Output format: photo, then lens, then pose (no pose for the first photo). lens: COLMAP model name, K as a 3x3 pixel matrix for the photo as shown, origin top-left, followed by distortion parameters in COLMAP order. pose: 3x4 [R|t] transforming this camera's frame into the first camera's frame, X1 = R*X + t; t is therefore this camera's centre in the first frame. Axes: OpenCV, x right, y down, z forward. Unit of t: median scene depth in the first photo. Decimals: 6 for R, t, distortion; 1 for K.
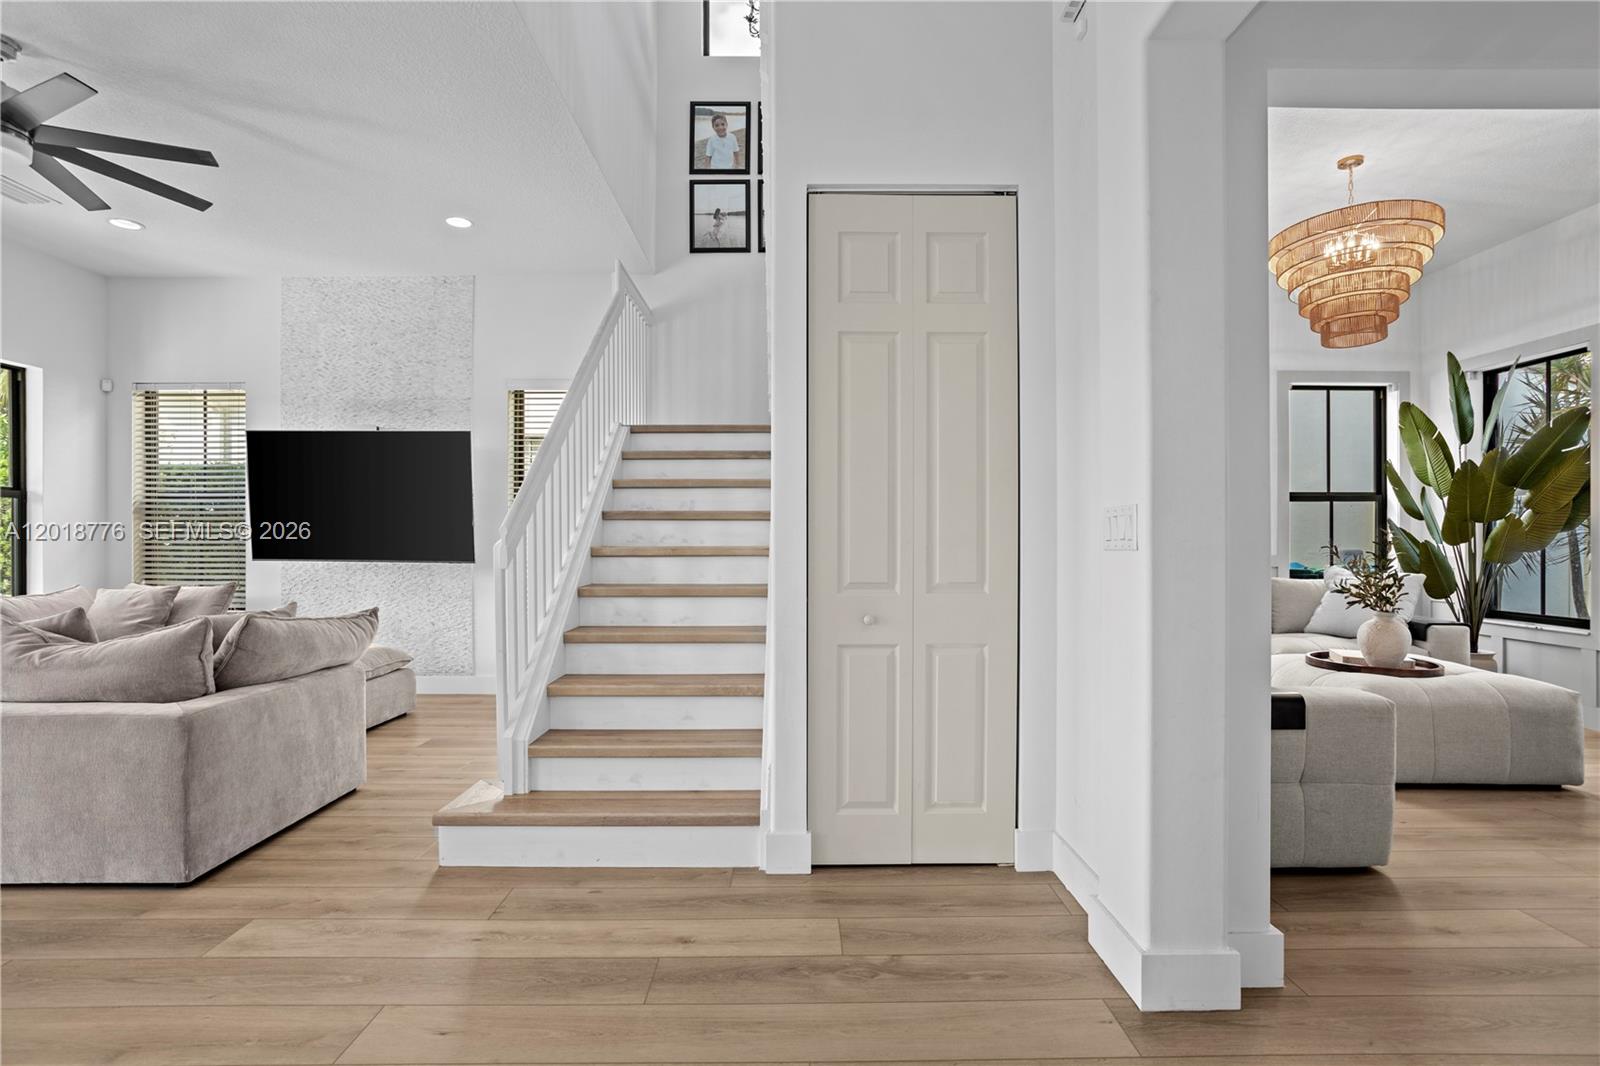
lens RADIAL K [[785.3, 0, 801.3], [0, 785.3, 545.4], [0, 0, 1]] dist [-0.042011, 0.025437]
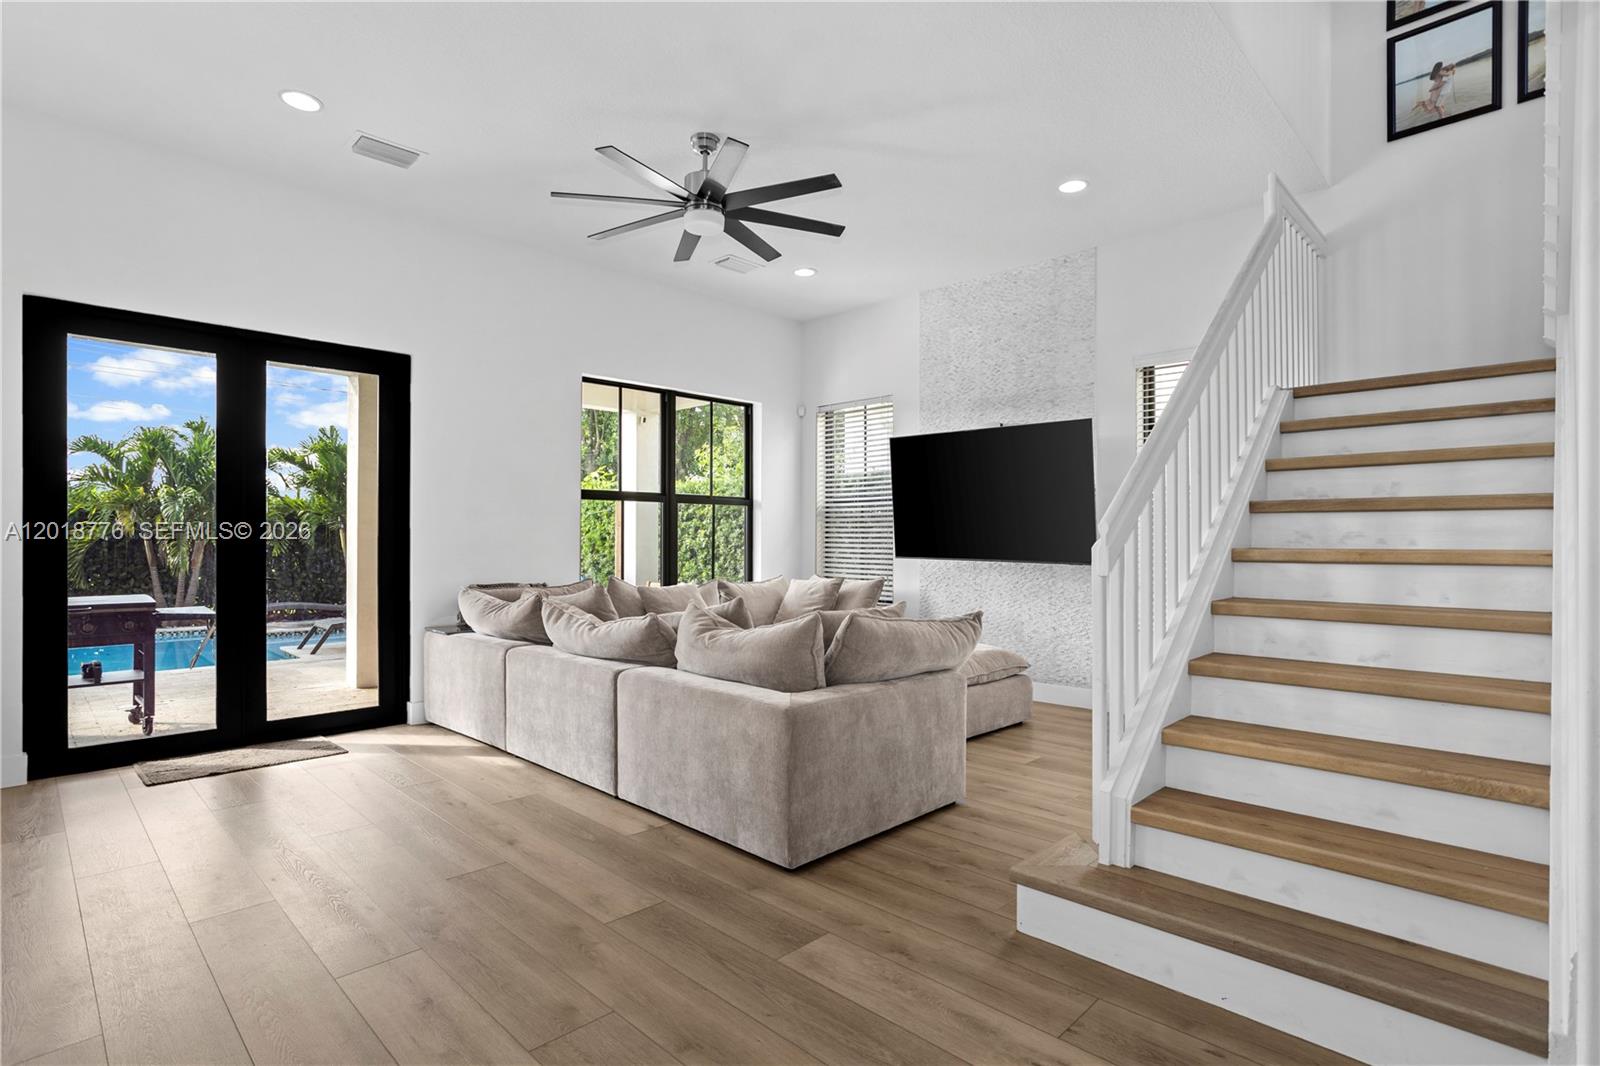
lens RADIAL K [[790.4, 0, 798.9], [0, 790.4, 540.1], [0, 0, 1]] dist [-0.049072, 0.026527]
pose [[0.703685, 0.002278, -0.710509, -0.024175], [-0.006491, 0.999974, -0.003223, -0.001099], [0.710483, 0.006880, 0.703681, 0.156495]]
